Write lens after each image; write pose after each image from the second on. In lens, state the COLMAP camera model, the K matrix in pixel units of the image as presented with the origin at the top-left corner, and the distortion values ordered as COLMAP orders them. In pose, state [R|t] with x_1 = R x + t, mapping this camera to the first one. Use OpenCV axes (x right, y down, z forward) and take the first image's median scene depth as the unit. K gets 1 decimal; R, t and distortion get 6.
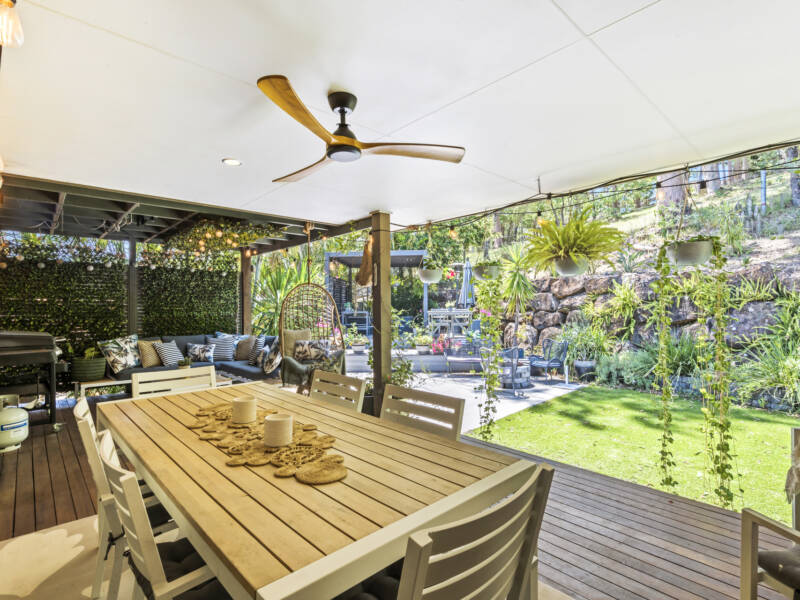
lens RADIAL K [[408.9, 0, 398.9], [0, 408.9, 304.4], [0, 0, 1]] dist [-0.001099, -0.001506]
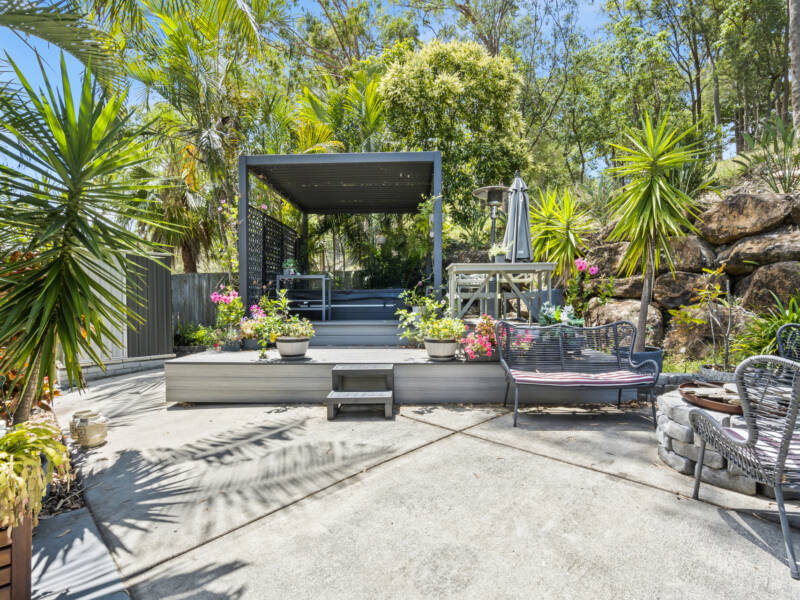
lens RADIAL K [[408.9, 0, 400.3], [0, 408.9, 300.0], [0, 0, 1]] dist [-0.001099, -0.001506]
pose [[0.998980, 0.005415, 0.044819, -0.003899], [-0.005630, 0.999973, 0.004684, 0.054106], [-0.044793, -0.004932, 0.998984, 0.560924]]
